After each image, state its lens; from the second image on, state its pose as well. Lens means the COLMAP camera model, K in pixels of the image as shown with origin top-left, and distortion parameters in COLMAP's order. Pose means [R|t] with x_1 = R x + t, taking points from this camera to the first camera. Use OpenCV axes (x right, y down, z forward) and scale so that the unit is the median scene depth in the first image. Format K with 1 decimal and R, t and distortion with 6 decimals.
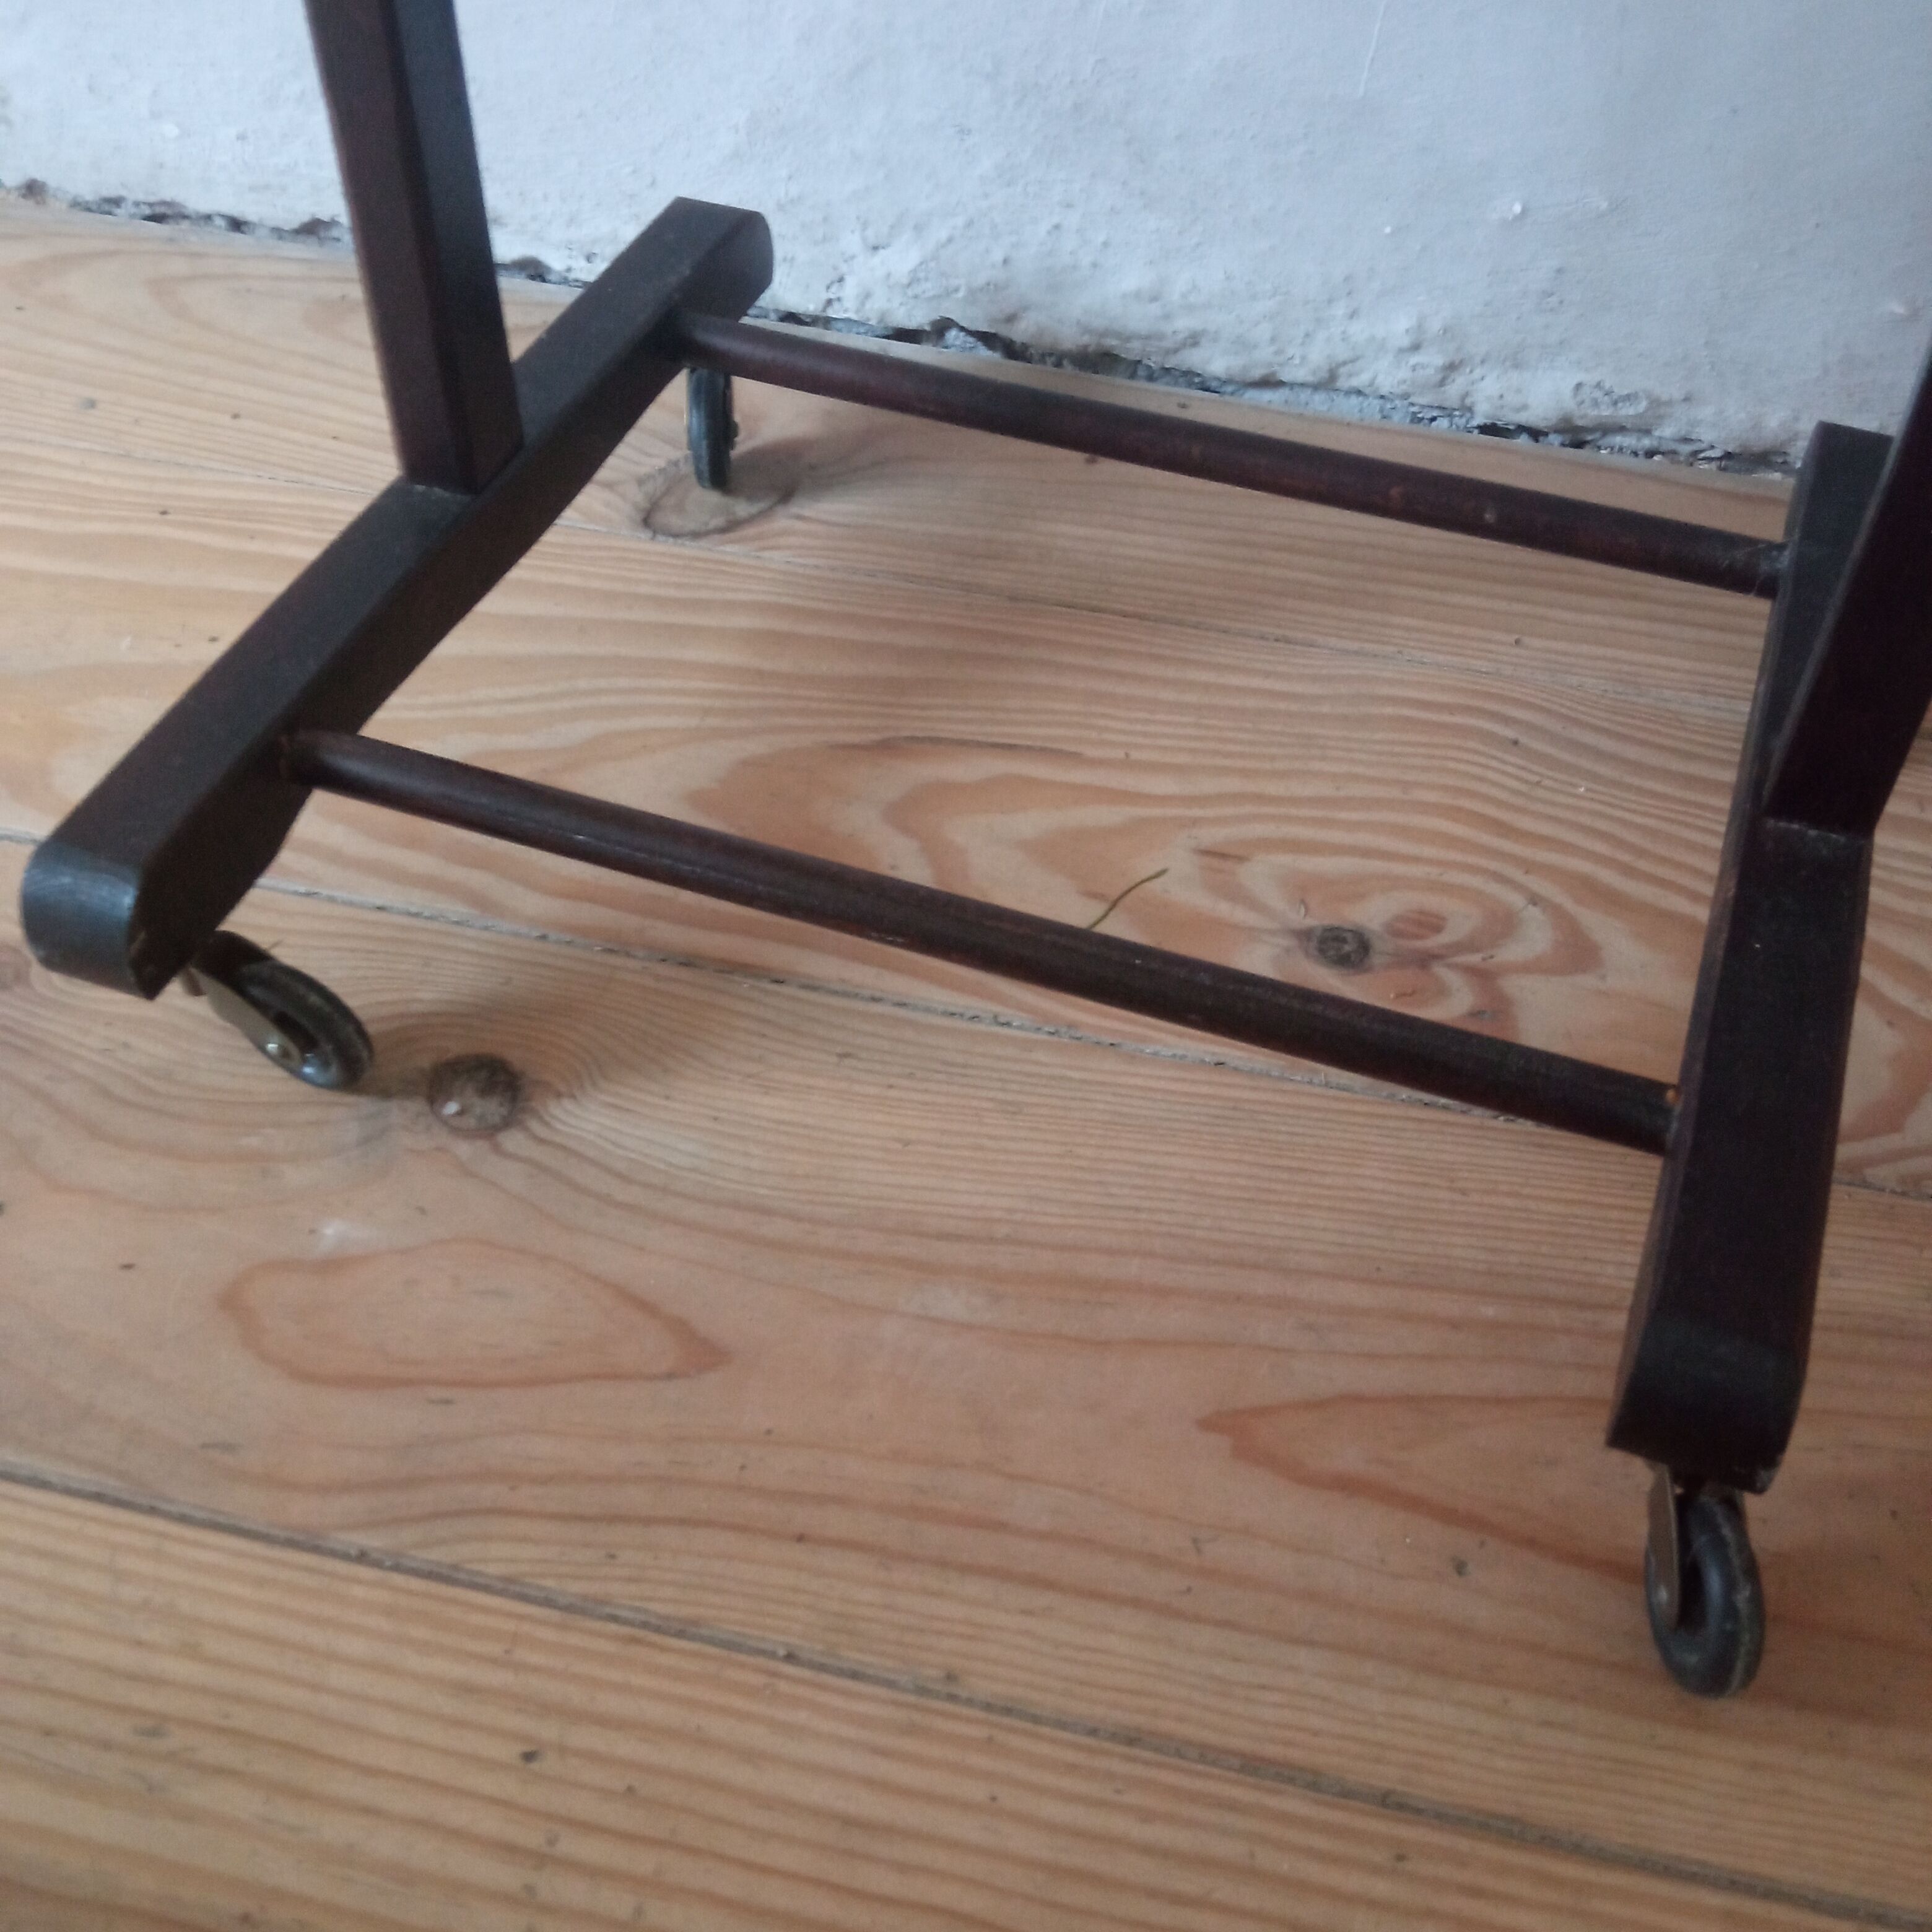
lens RADIAL K [[2126.3, 0, 972.3], [0, 2126.3, 972.9], [0, 0, 1]] dist [0.142274, -0.303336]
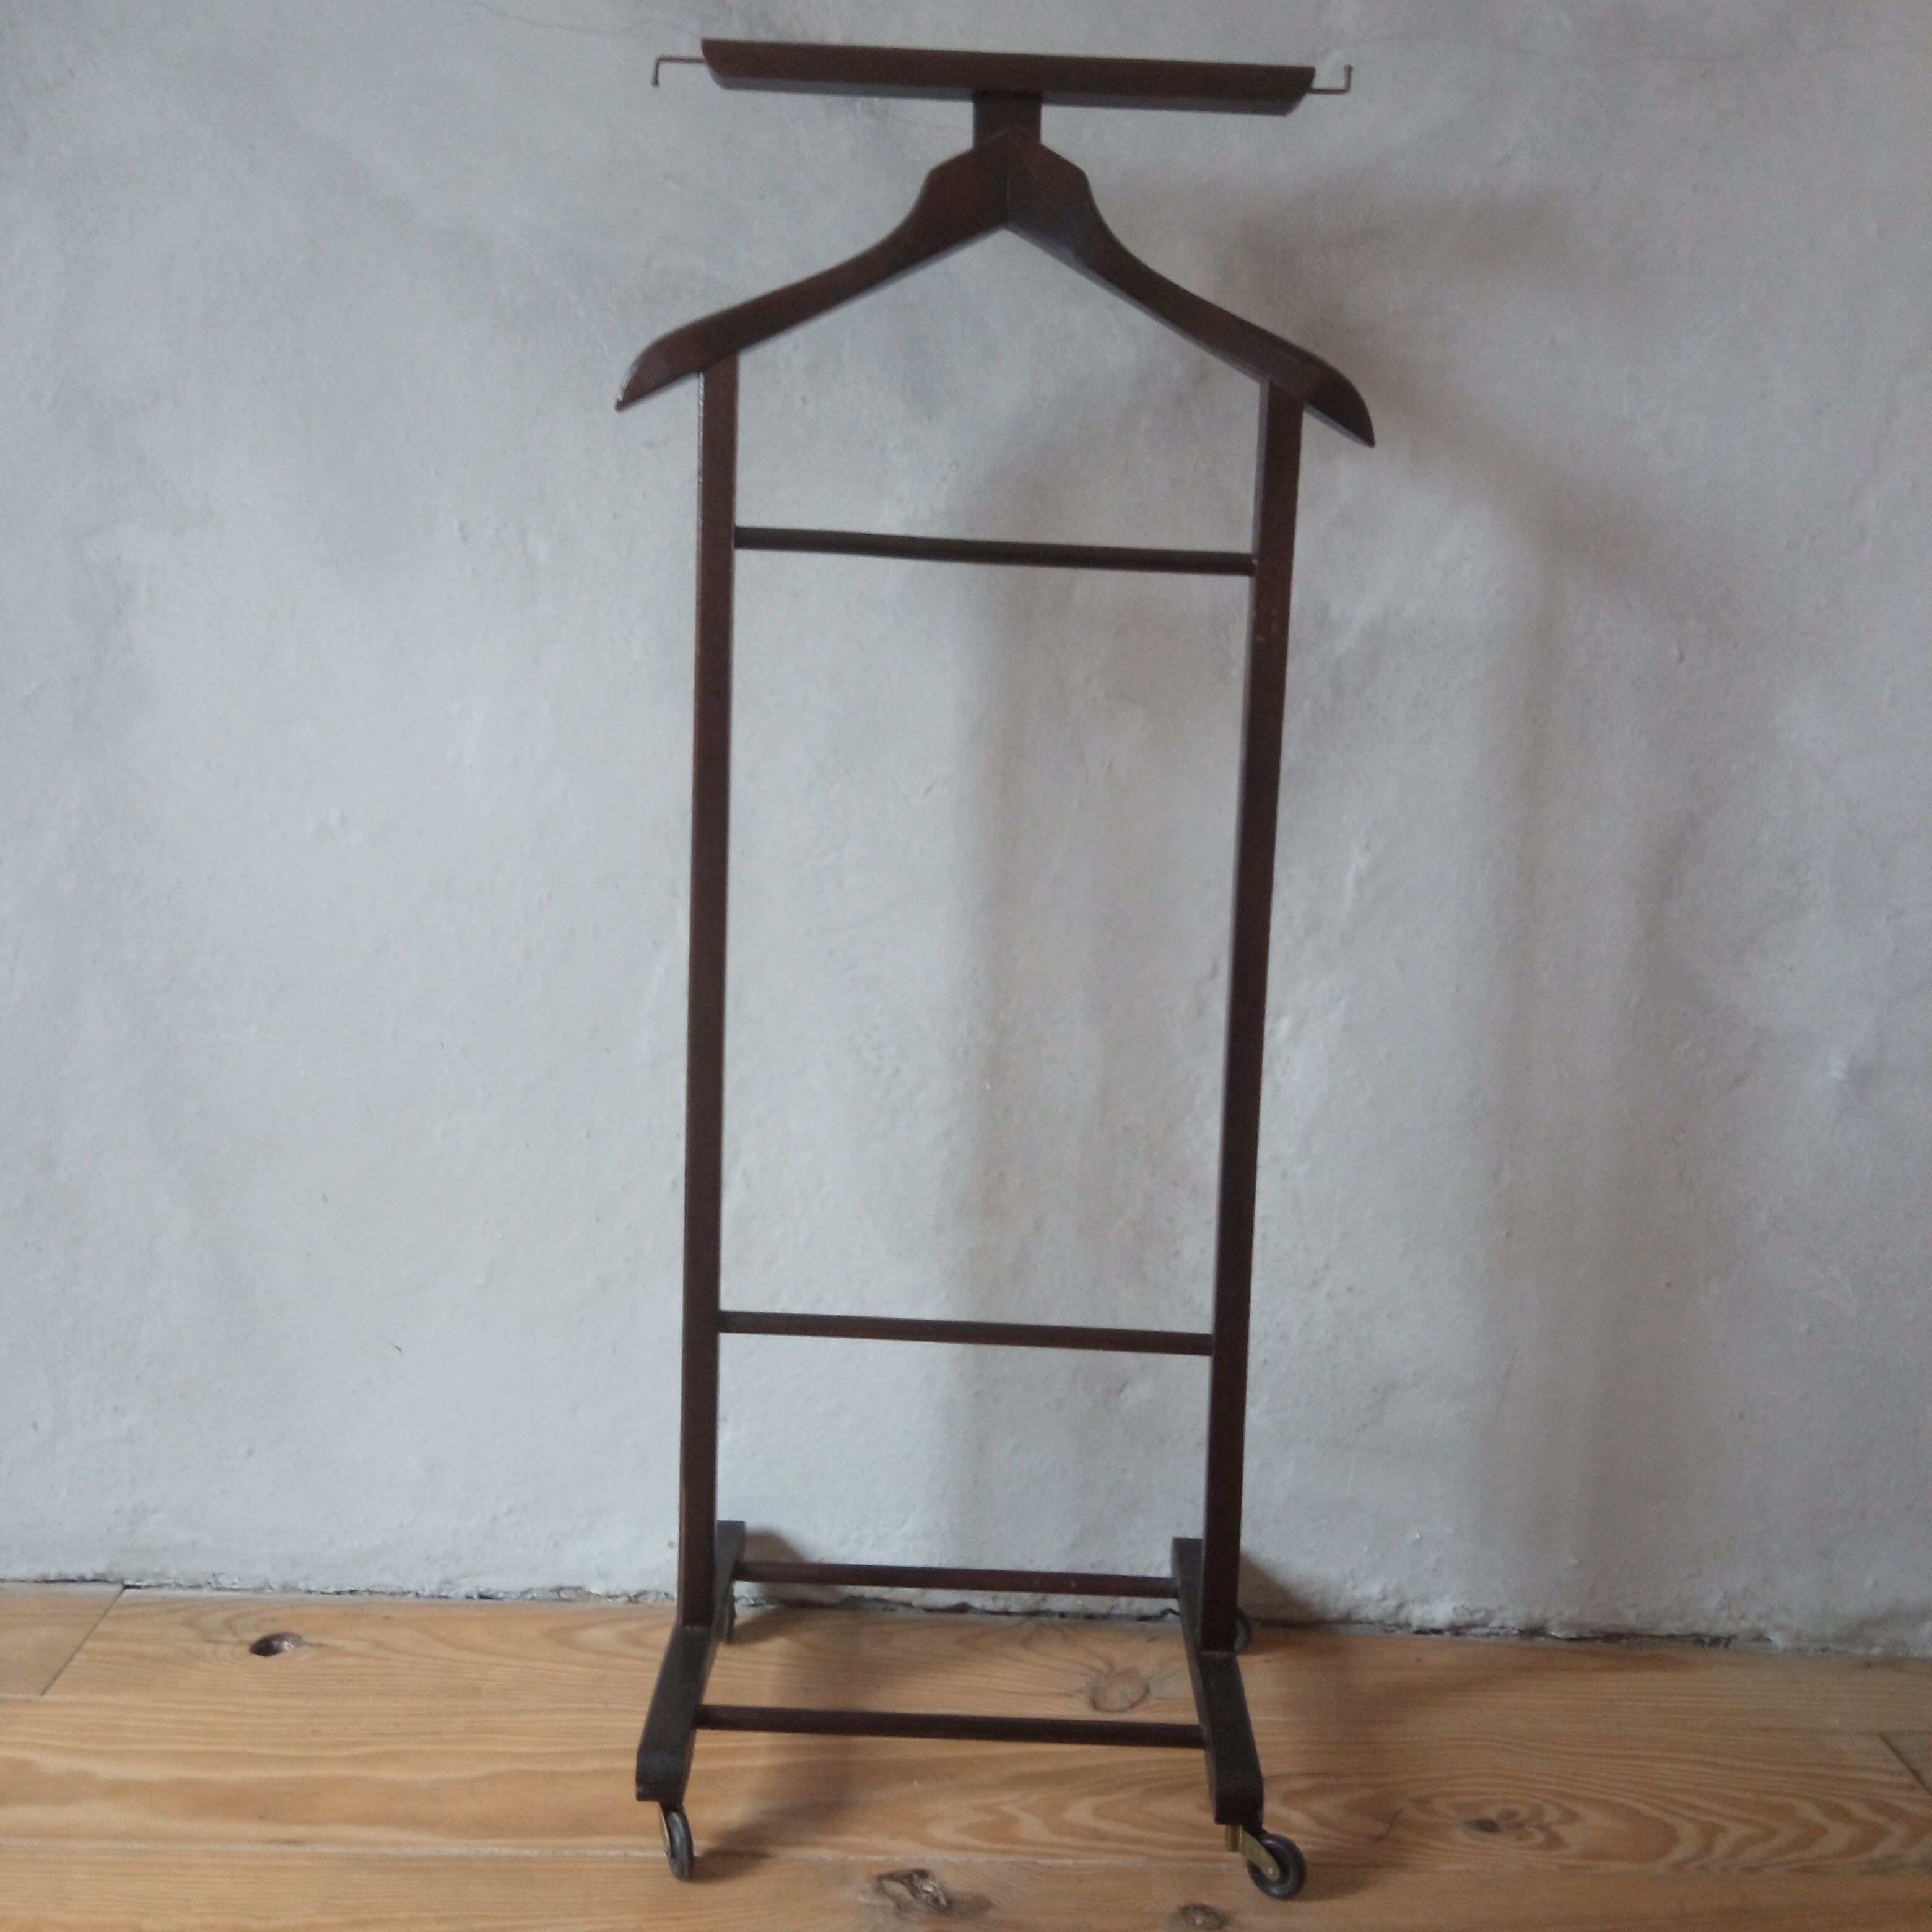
lens RADIAL K [[2143.5, 0, 975.2], [0, 2143.5, 960.4], [0, 0, 1]] dist [0.118171, -0.251776]
pose [[0.961144, -0.017119, 0.275516, -0.844052], [0.175975, 0.806981, -0.563750, 0.389263], [-0.212685, 0.590329, 0.778638, -1.115807]]
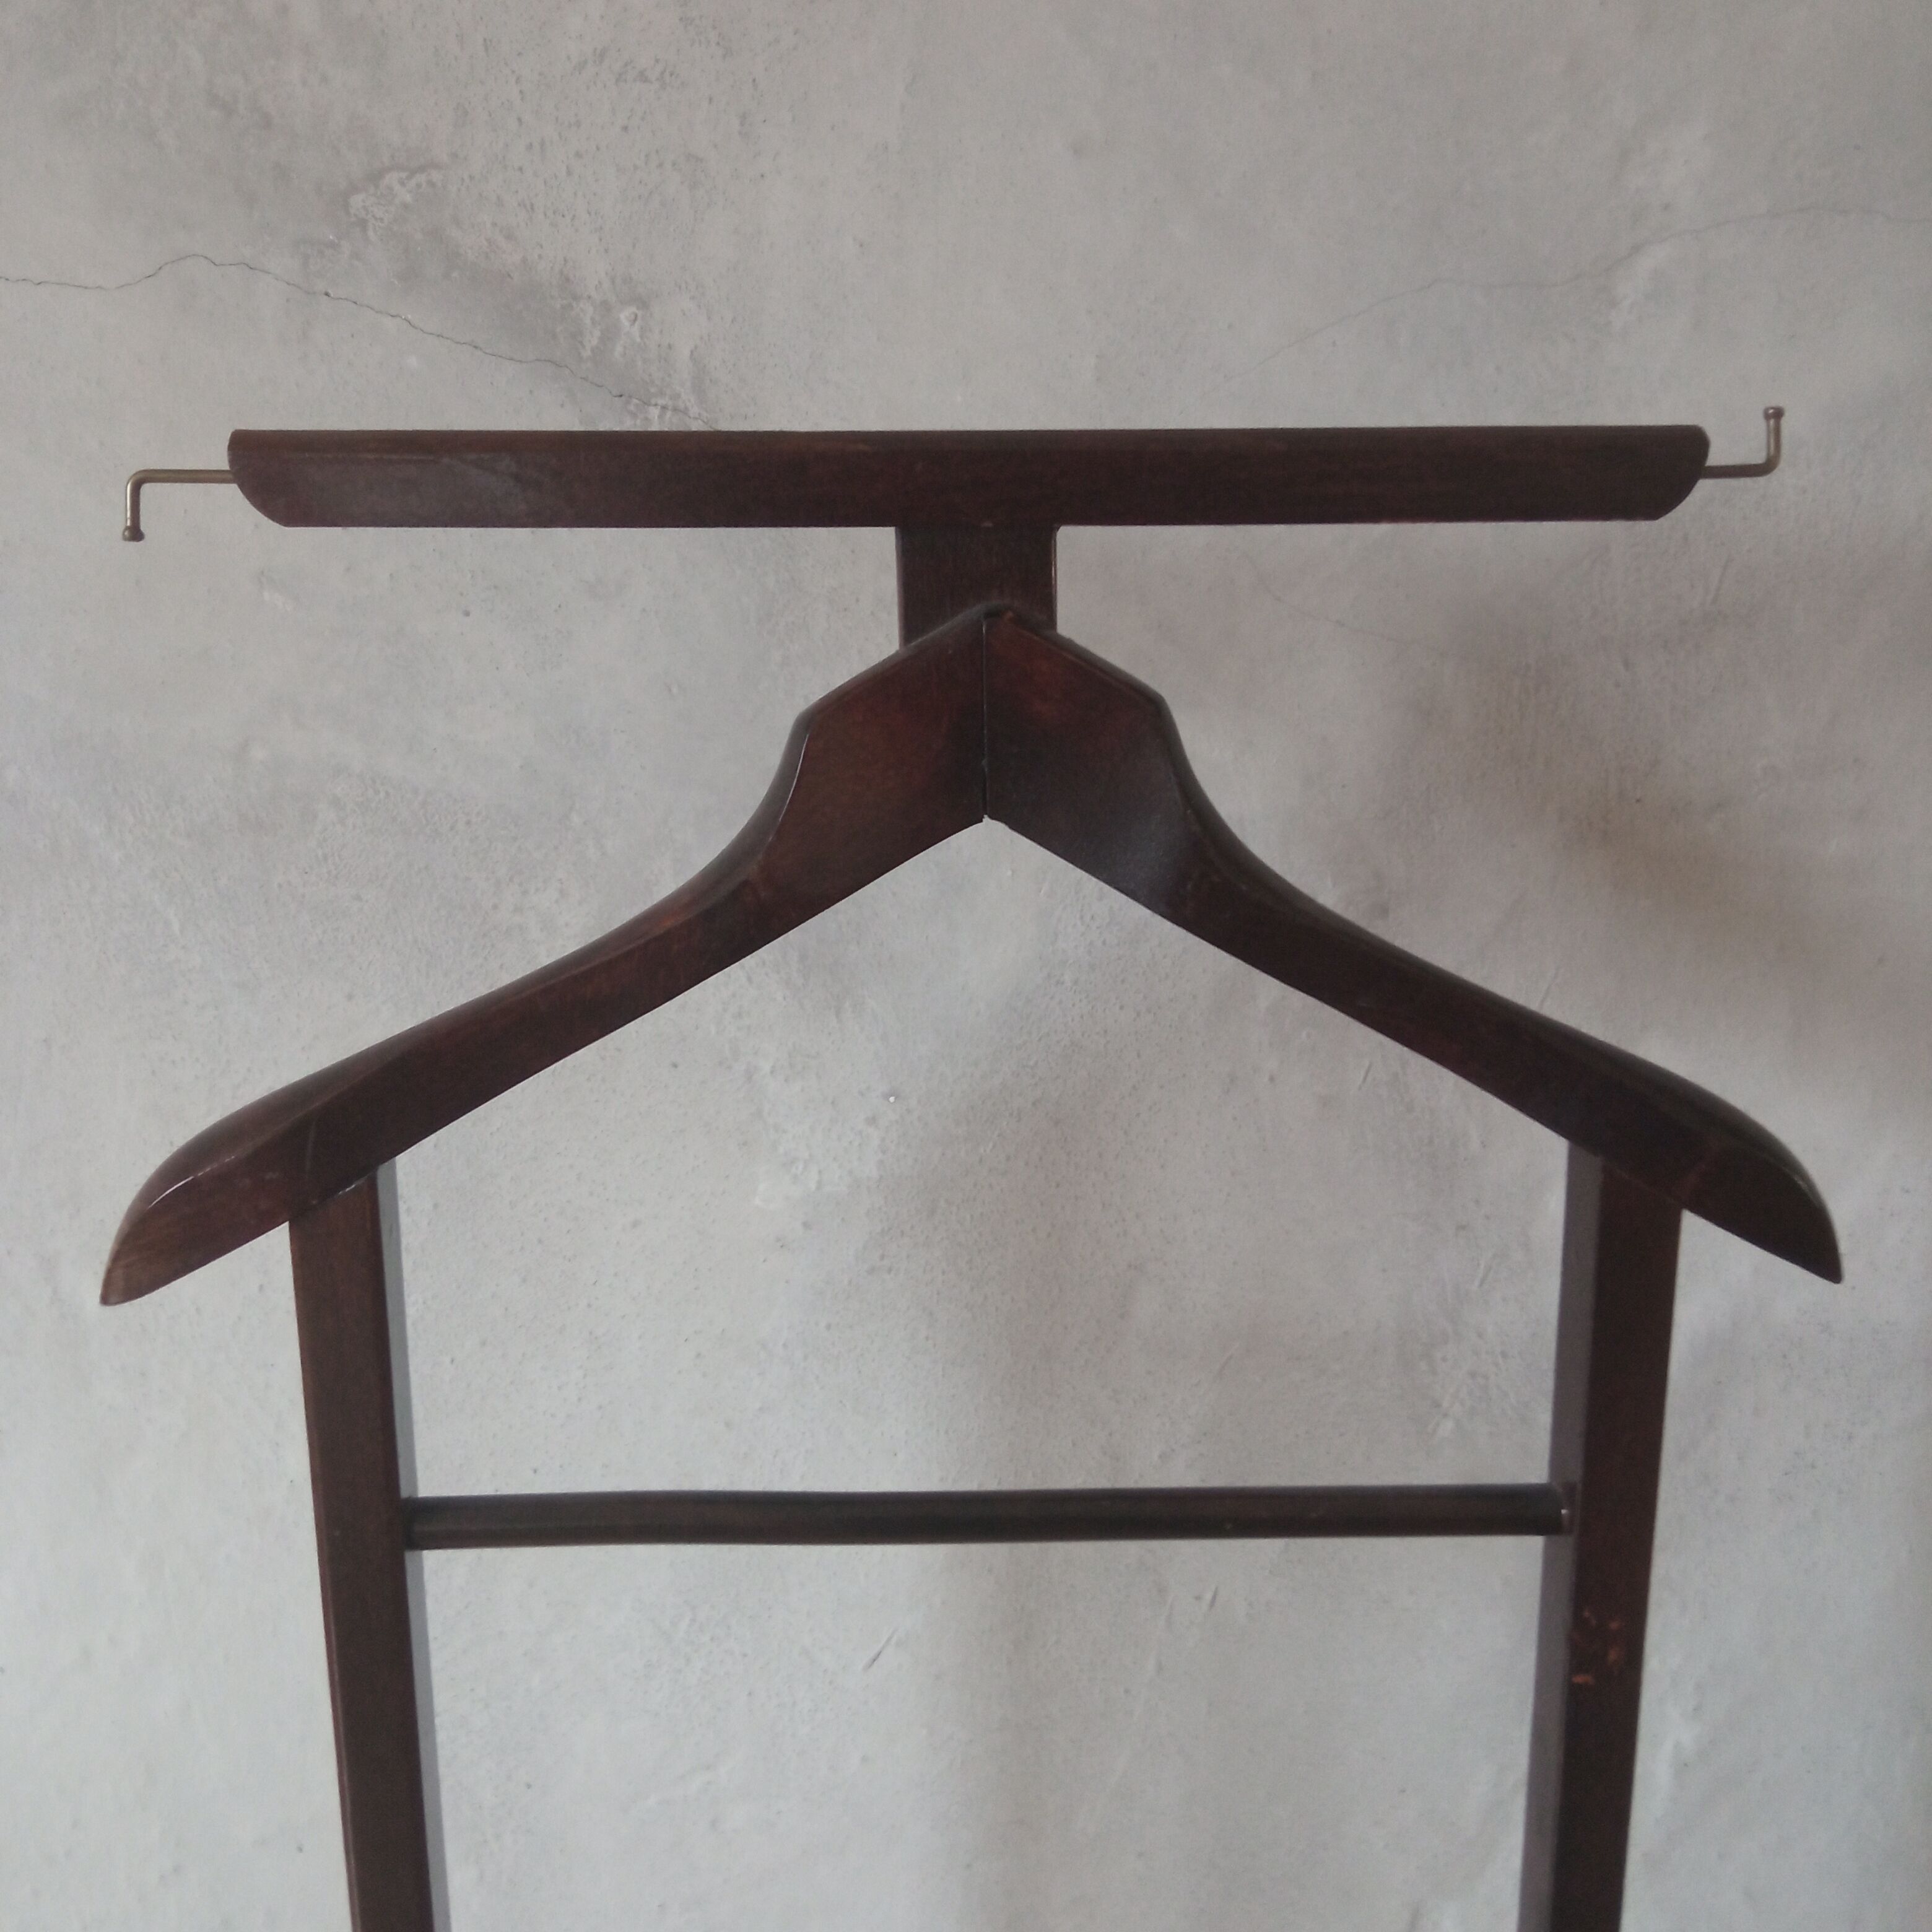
lens RADIAL K [[2115.7, 0, 963.8], [0, 2115.7, 946.5], [0, 0, 1]] dist [0.117009, -0.254360]
pose [[0.955049, -0.095214, 0.280742, -0.521296], [0.221516, 0.858561, -0.462389, -0.790426], [-0.197008, 0.503793, 0.841059, -0.673899]]
